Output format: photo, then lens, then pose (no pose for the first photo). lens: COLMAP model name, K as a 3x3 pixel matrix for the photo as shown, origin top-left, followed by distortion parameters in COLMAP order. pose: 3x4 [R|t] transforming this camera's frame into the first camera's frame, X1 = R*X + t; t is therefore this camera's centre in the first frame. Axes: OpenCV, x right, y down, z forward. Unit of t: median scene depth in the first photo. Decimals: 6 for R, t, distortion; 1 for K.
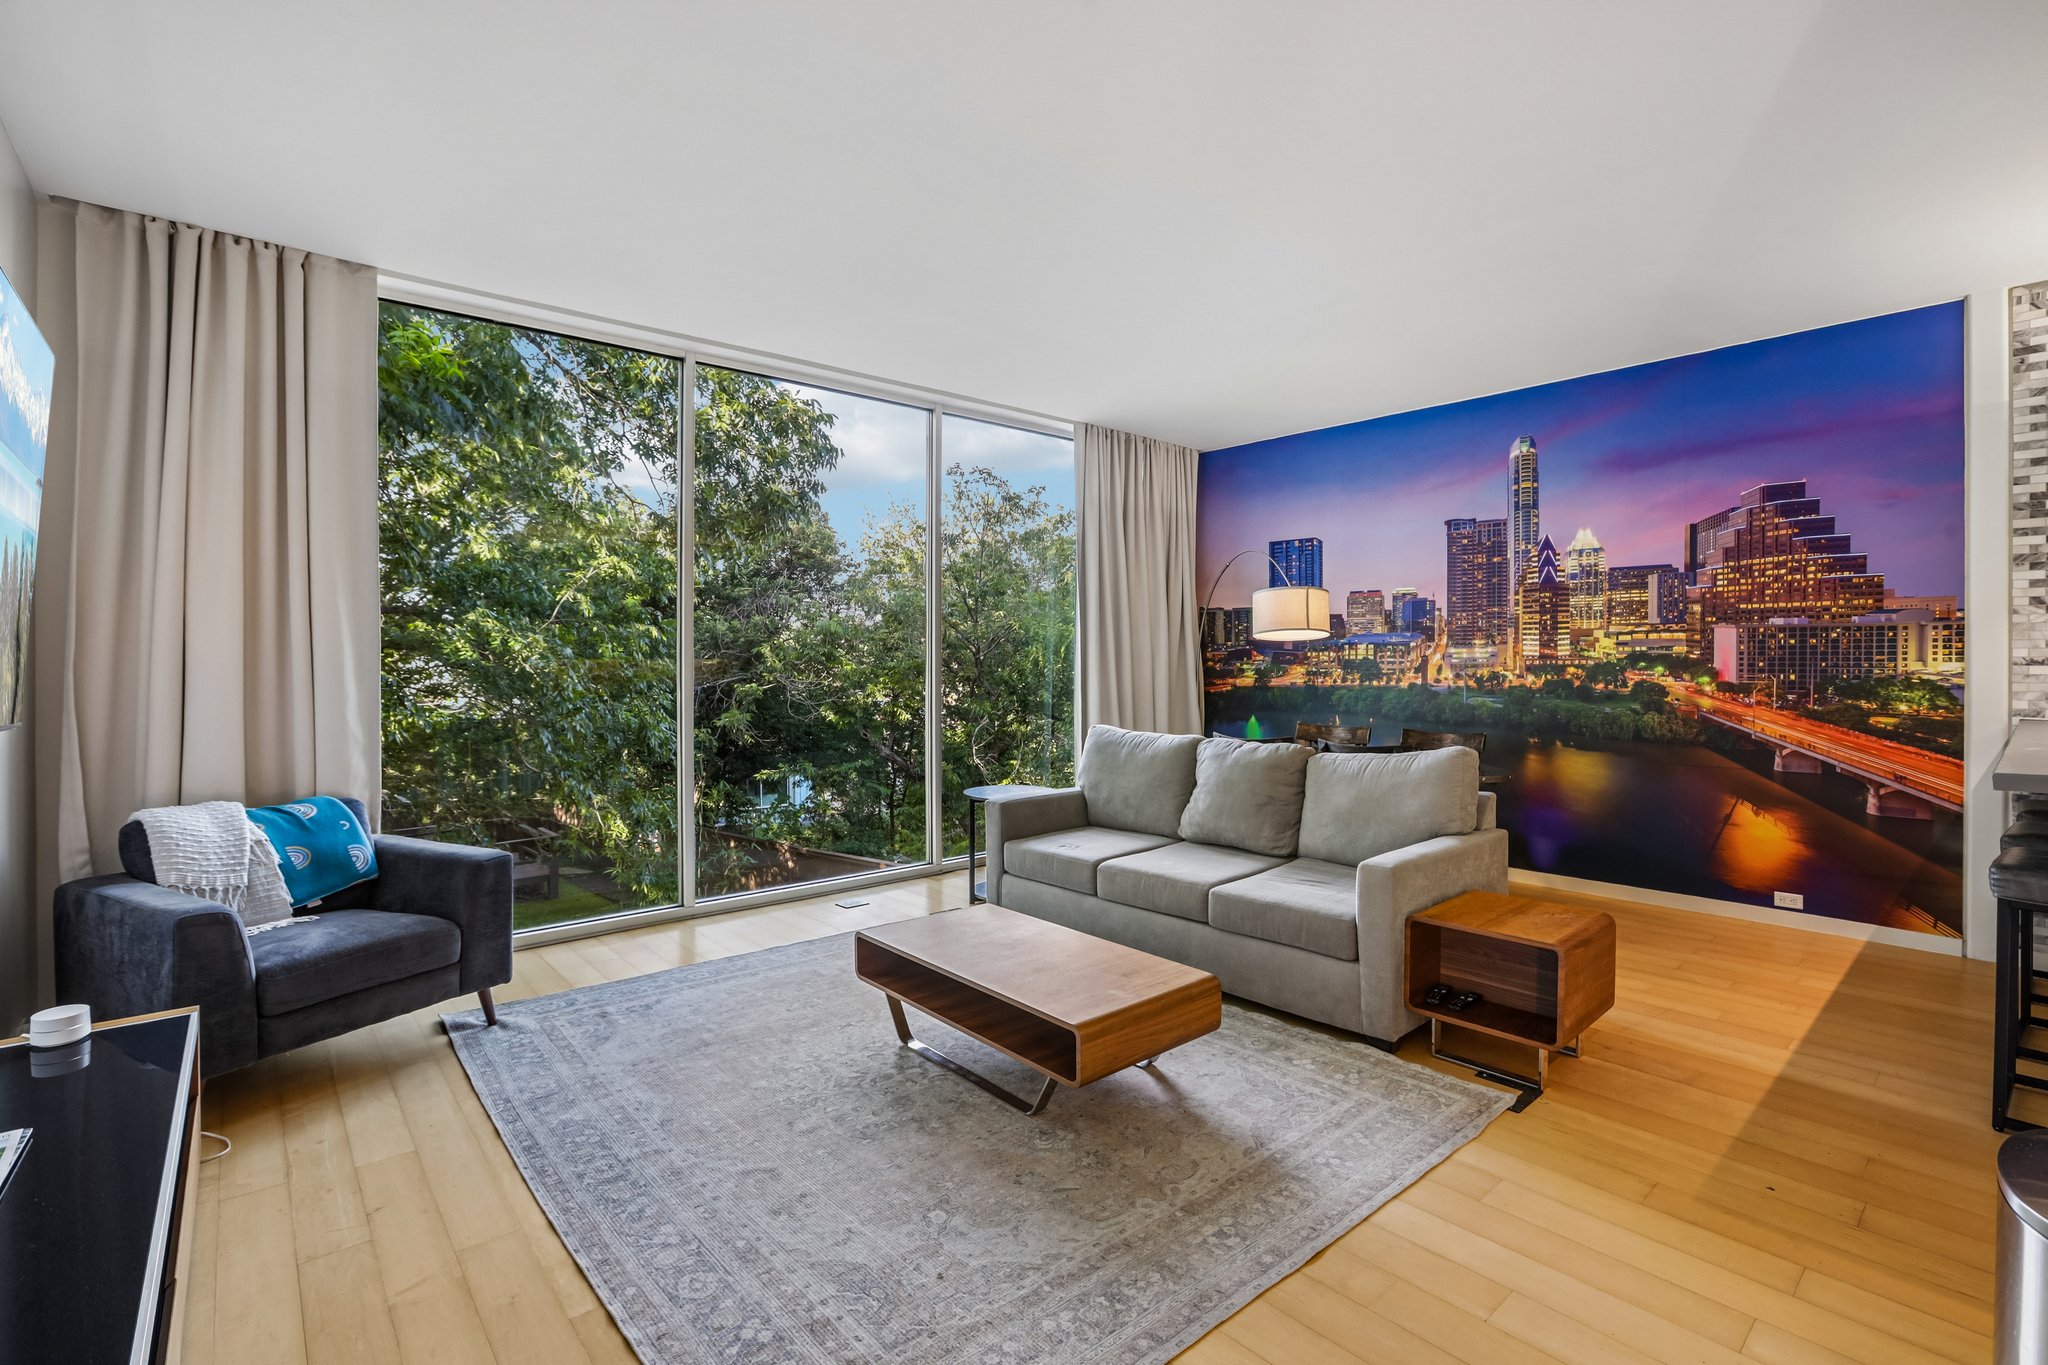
lens RADIAL K [[926.4, 0, 1024.1], [0, 926.4, 670.1], [0, 0, 1]] dist [-0.001458, -0.000045]
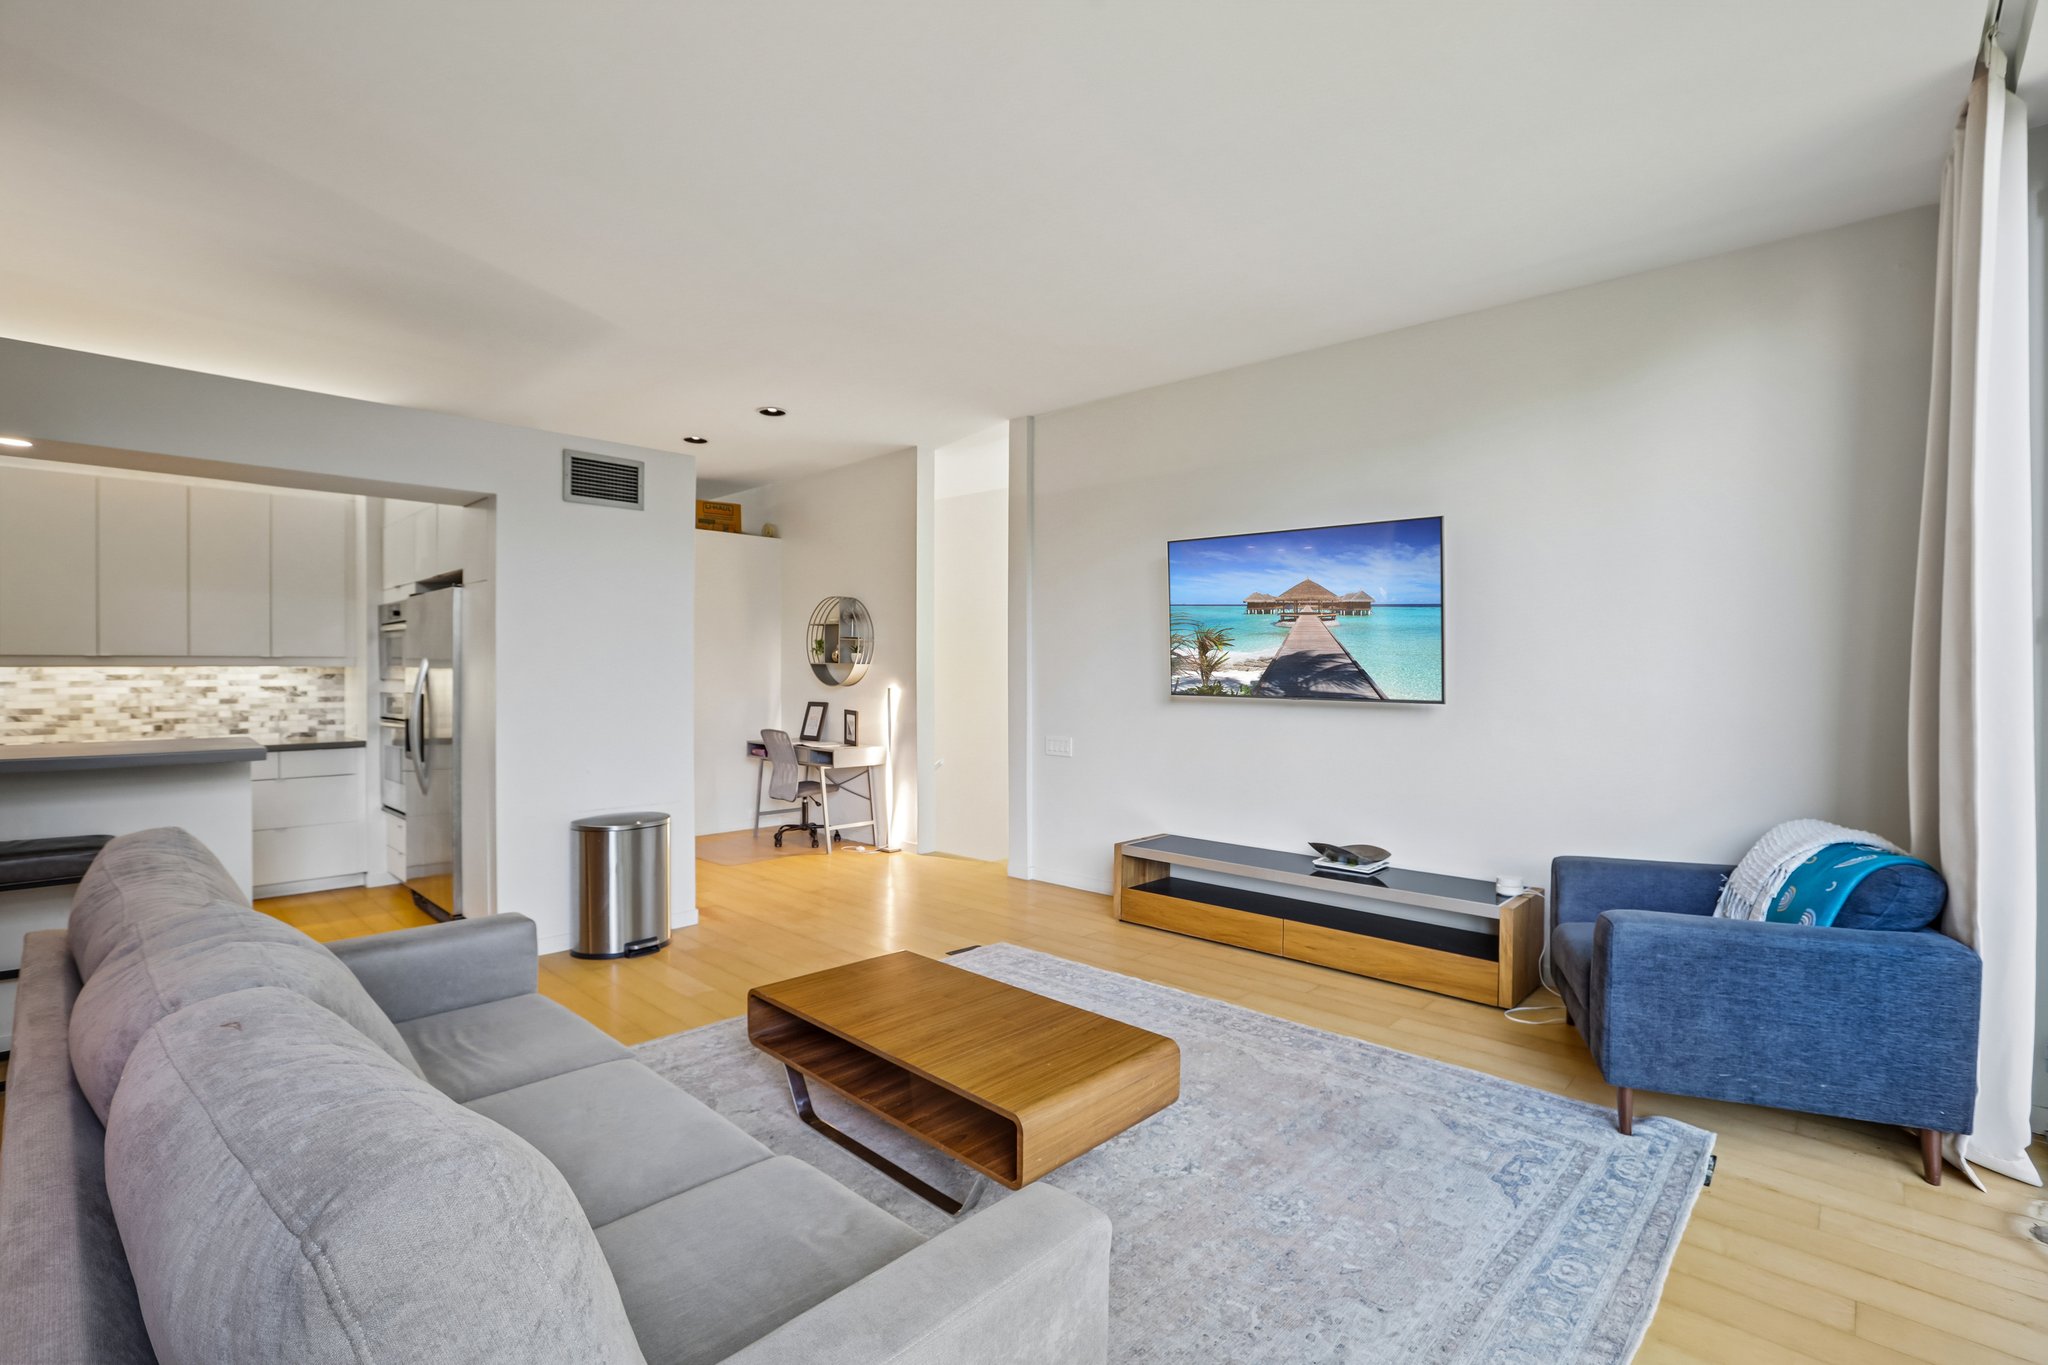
lens RADIAL K [[926.4, 0, 1025.3], [0, 926.4, 677.2], [0, 0, 1]] dist [-0.001458, -0.000045]
pose [[-0.995362, -0.002696, -0.096165, 0.010097], [-0.004133, 0.999883, 0.014741, -0.016803], [0.096114, 0.015070, -0.995256, 1.926035]]
